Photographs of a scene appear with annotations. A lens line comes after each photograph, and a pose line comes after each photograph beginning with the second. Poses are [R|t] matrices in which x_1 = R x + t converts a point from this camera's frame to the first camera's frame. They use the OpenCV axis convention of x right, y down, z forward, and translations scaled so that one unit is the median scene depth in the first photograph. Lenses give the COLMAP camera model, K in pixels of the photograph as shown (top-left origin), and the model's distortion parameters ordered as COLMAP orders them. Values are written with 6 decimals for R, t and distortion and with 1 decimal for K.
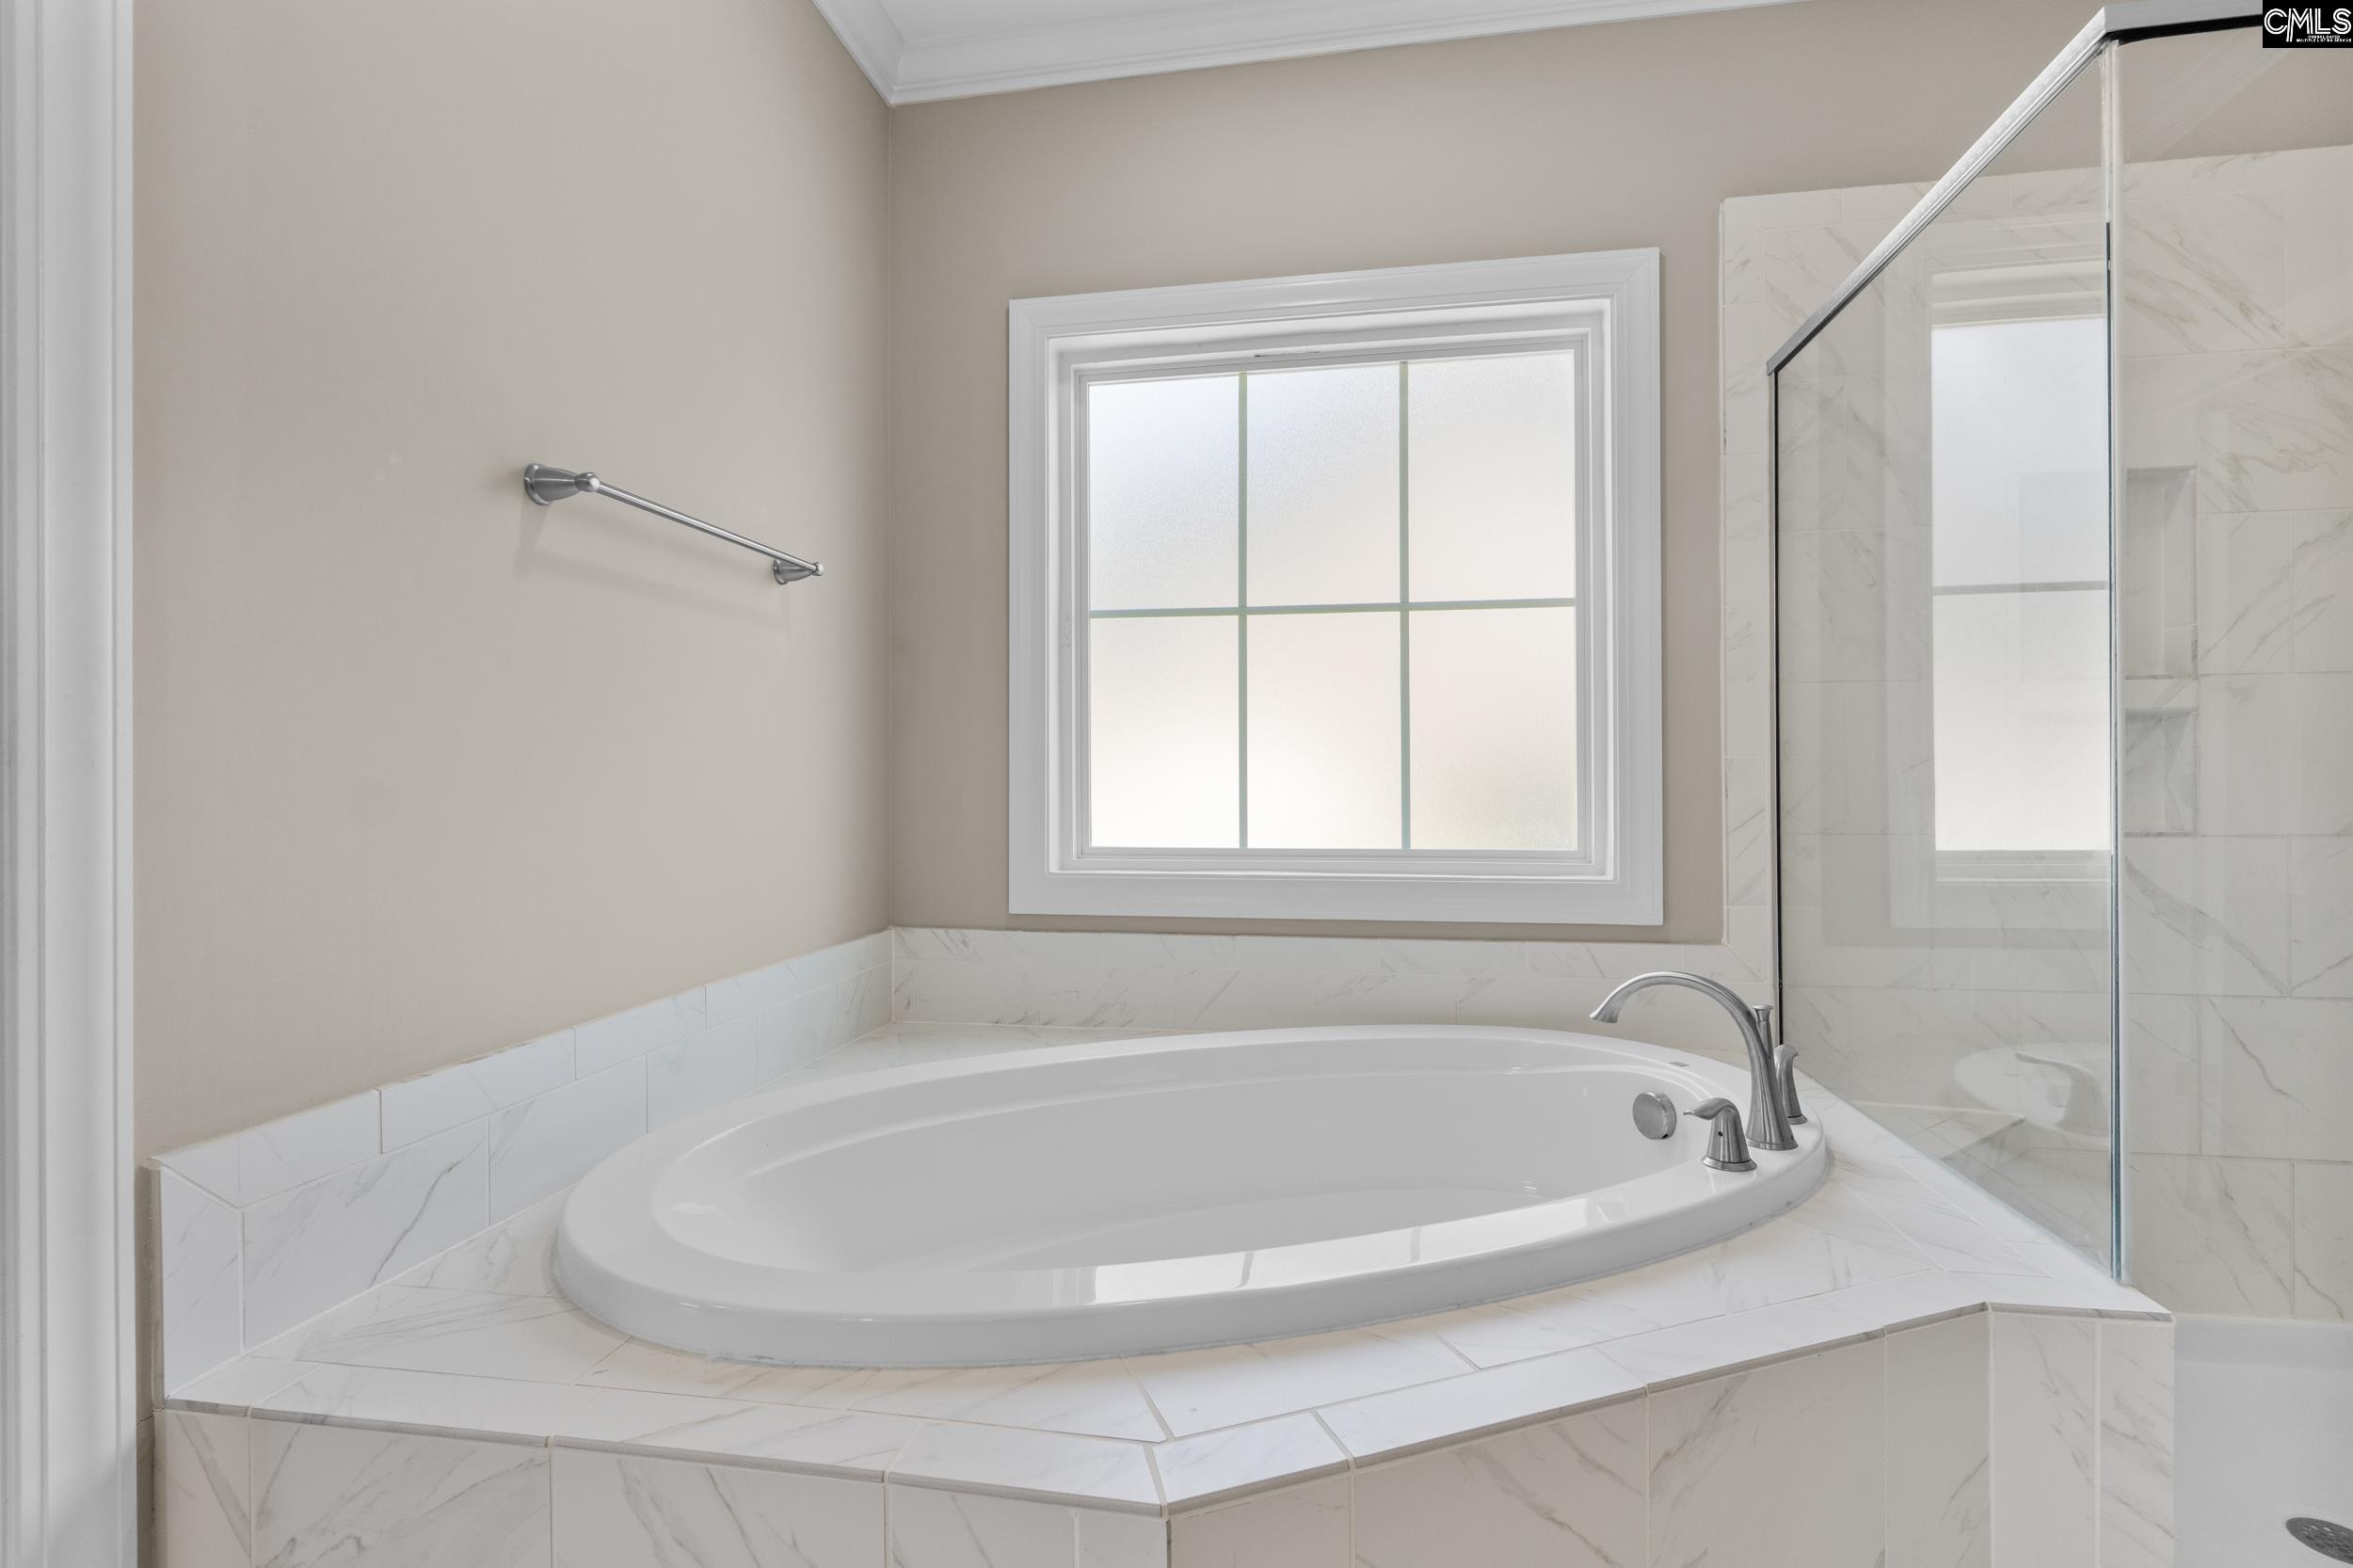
lens RADIAL K [[1089.0, 0, 1181.0], [0, 1089.0, 784.2], [0, 0, 1]] dist [-0.001399, -0.001049]
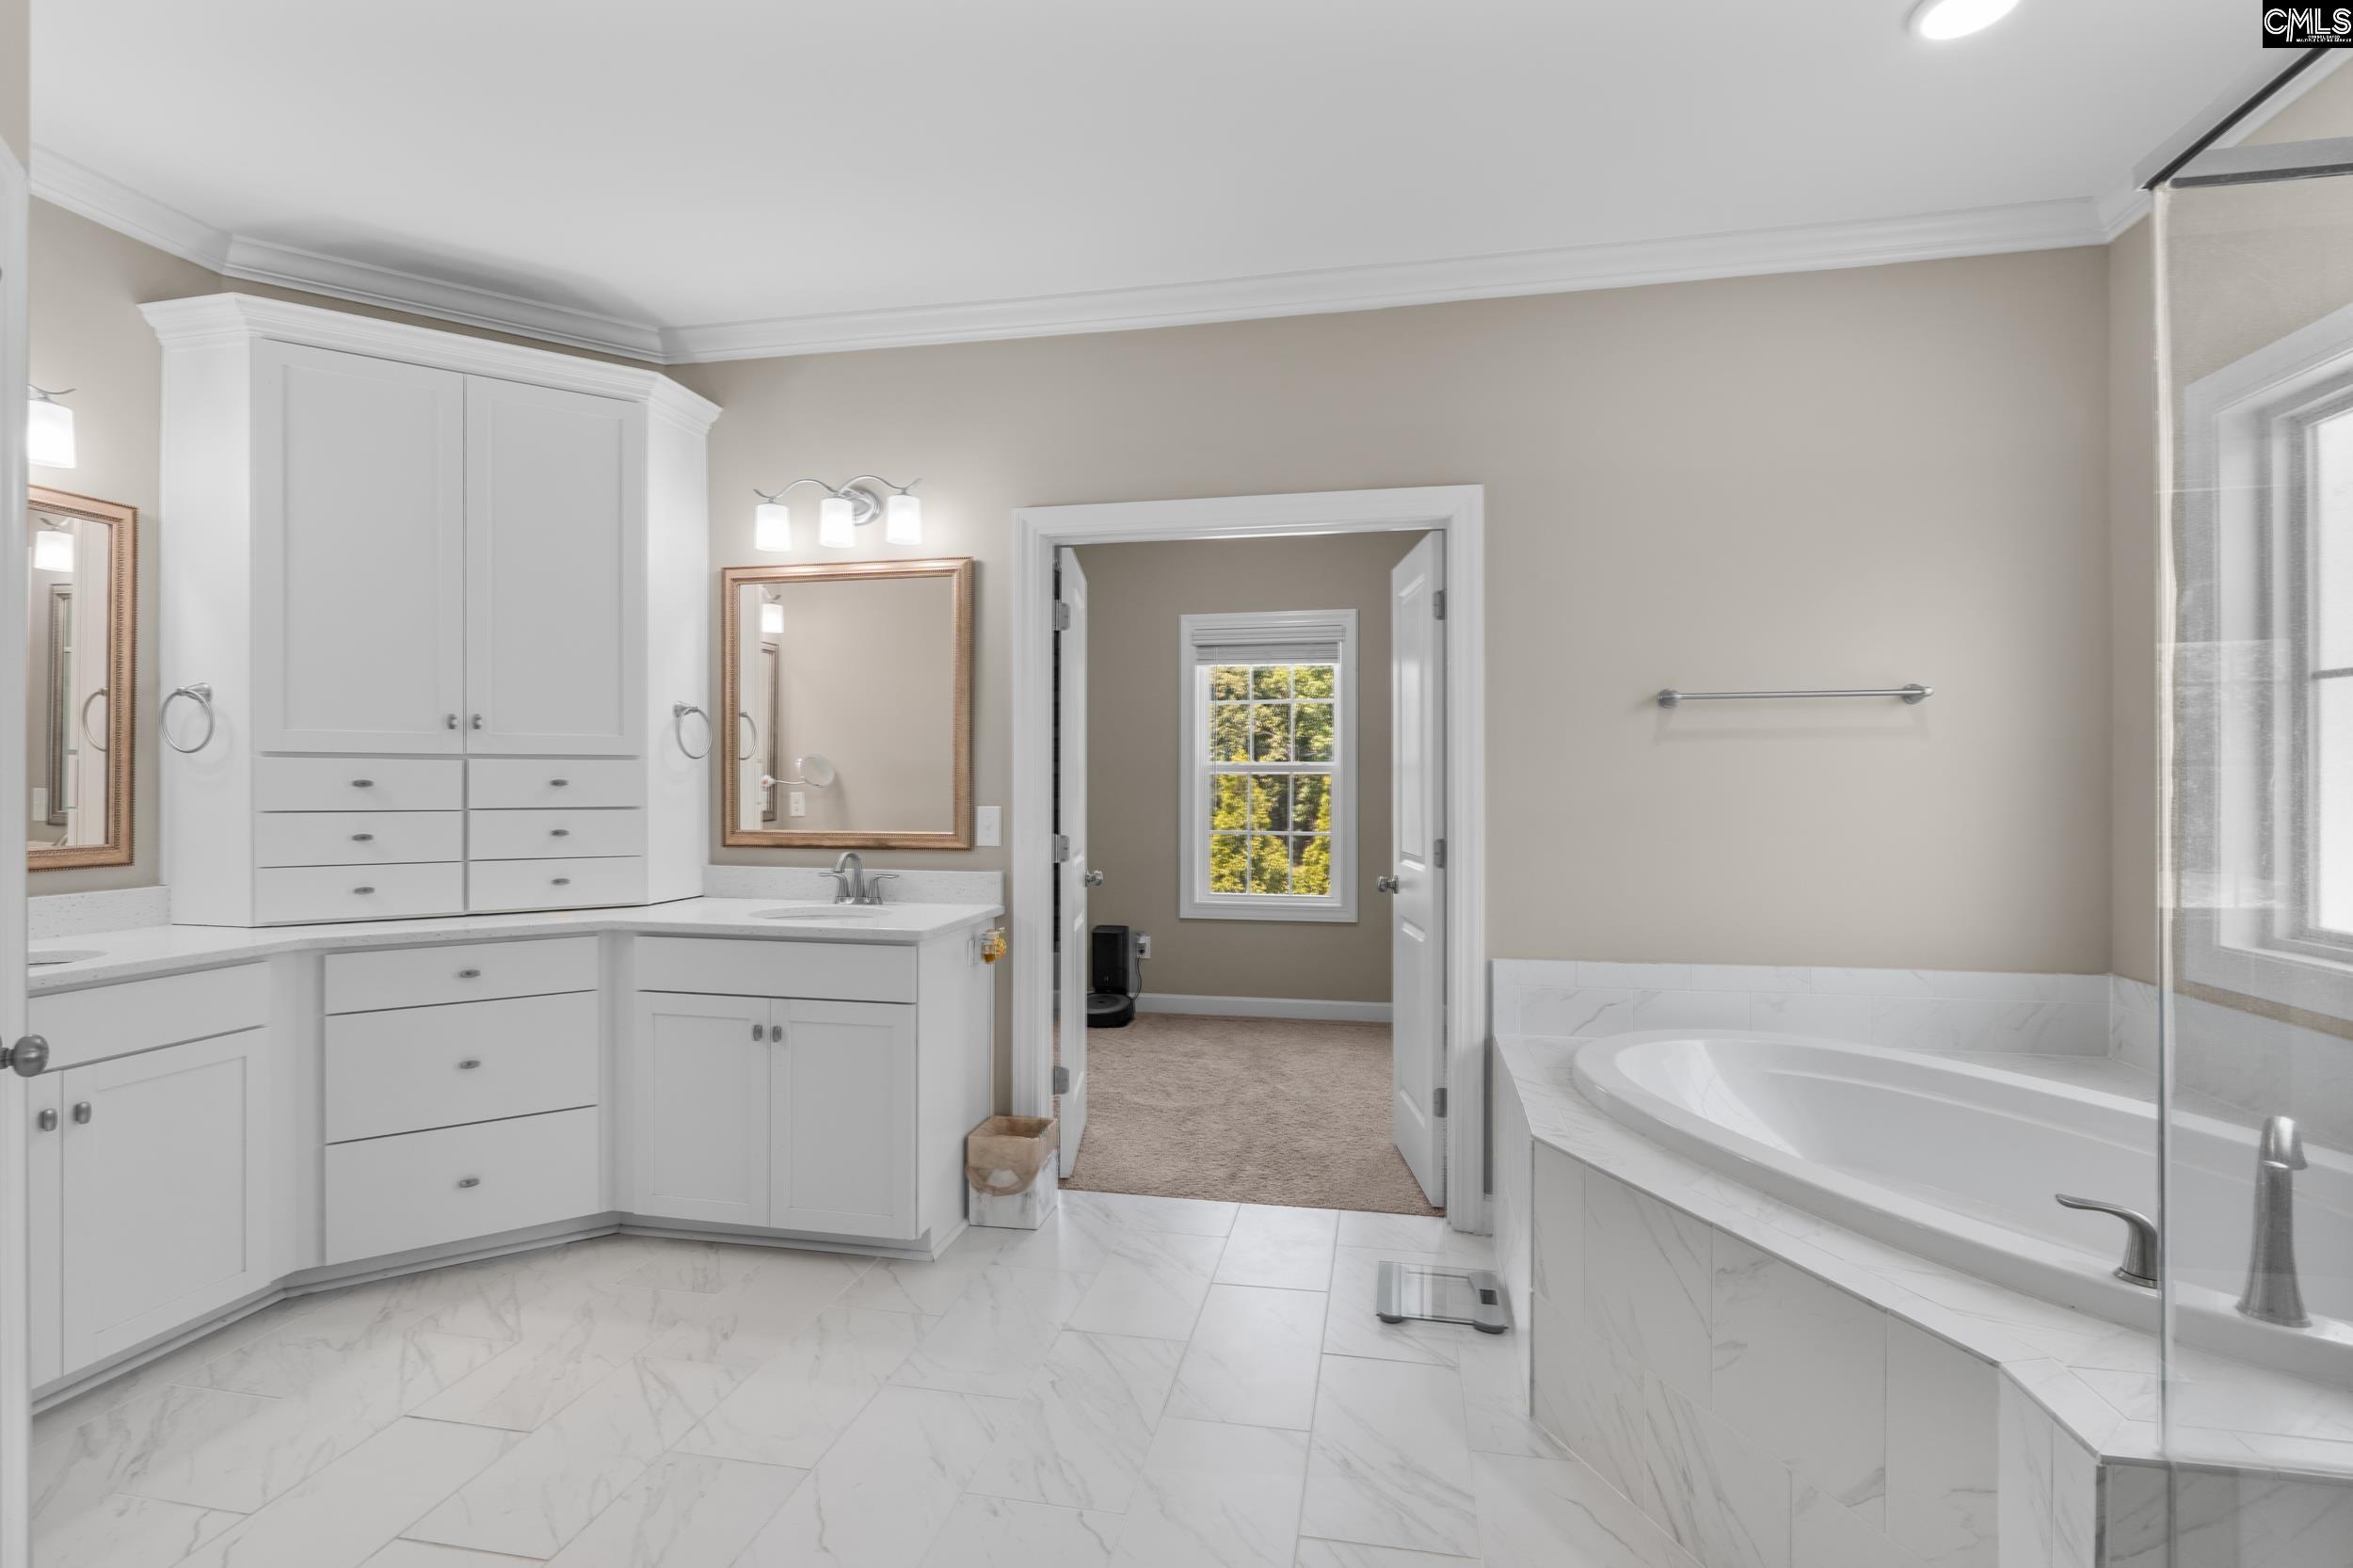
lens RADIAL K [[1089.0, 0, 1181.0], [0, 1089.0, 784.2], [0, 0, 1]] dist [-0.001399, -0.001049]
pose [[-0.025557, 0.000755, -0.999673, 1.072015], [-0.000263, 1.000000, 0.000762, -0.079642], [0.999673, 0.000282, -0.025557, 0.085240]]
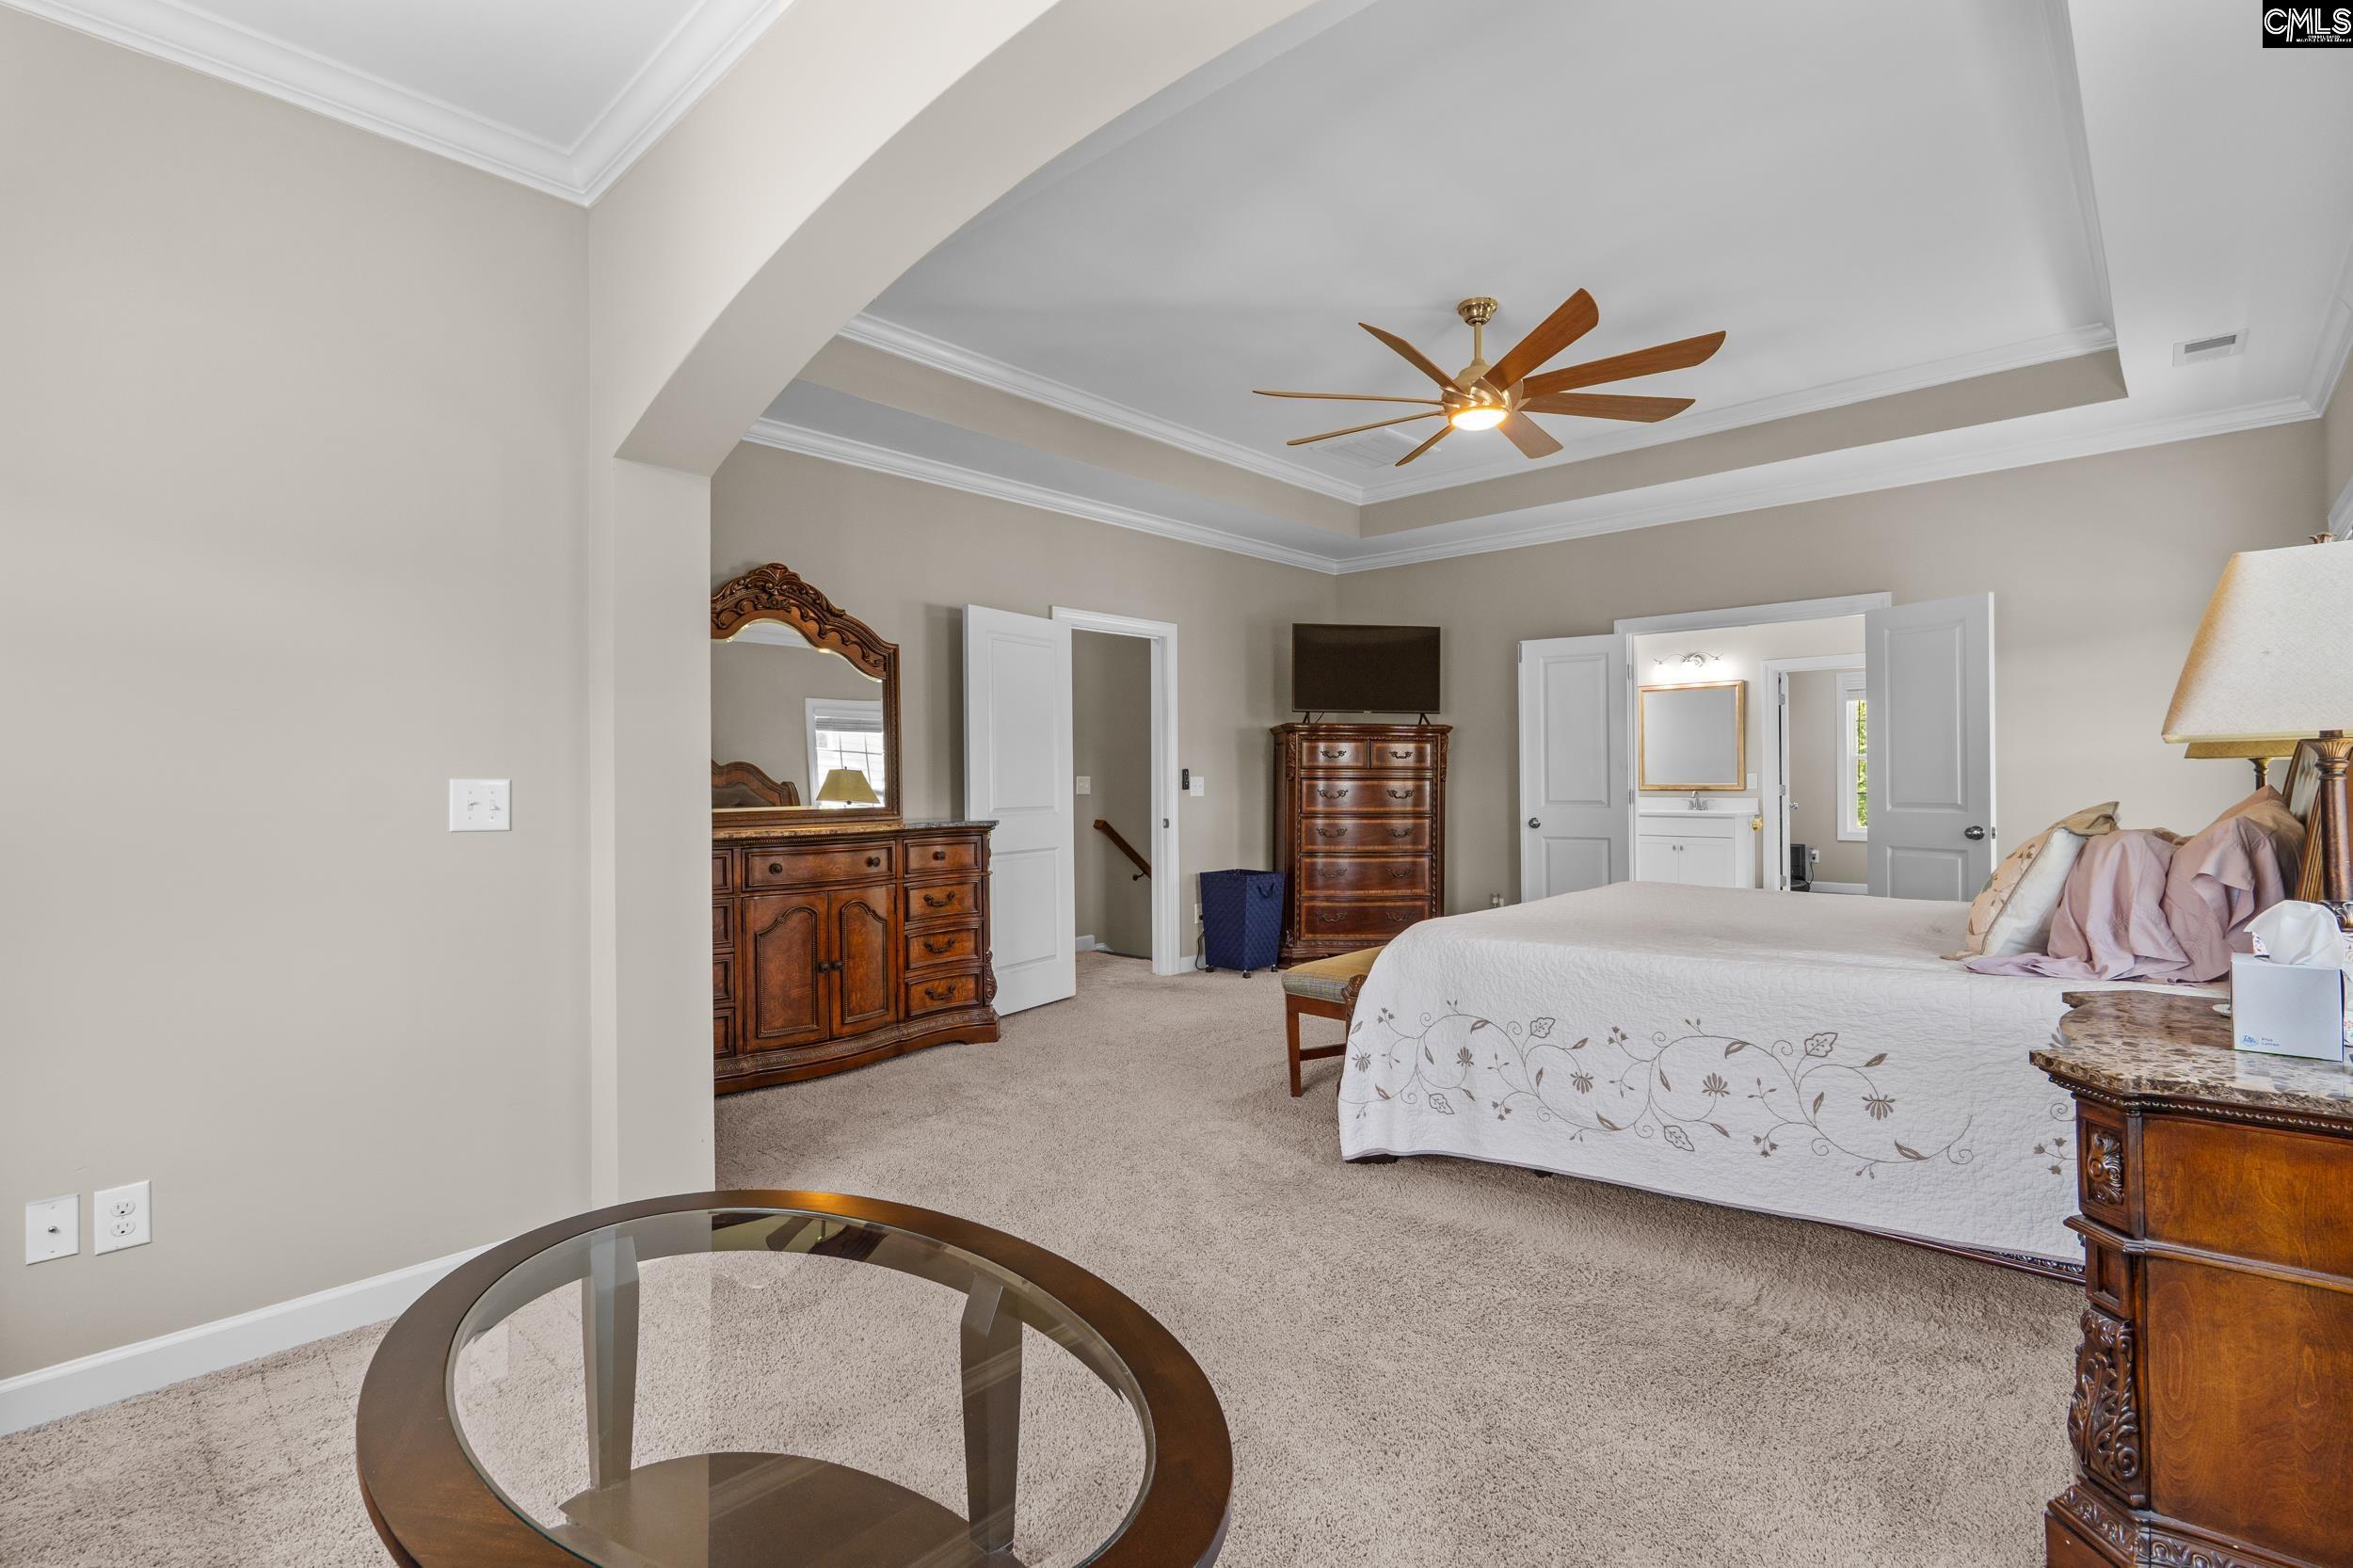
lens RADIAL K [[1100.8, 0, 1178.7], [0, 1100.8, 780.0], [0, 0, 1]] dist [-0.001852, -0.000076]
pose [[-0.539273, 0.004210, -0.842121, 2.965568], [0.010493, 0.999943, -0.001720, -0.054710], [0.842066, -0.009763, -0.539287, 0.147619]]
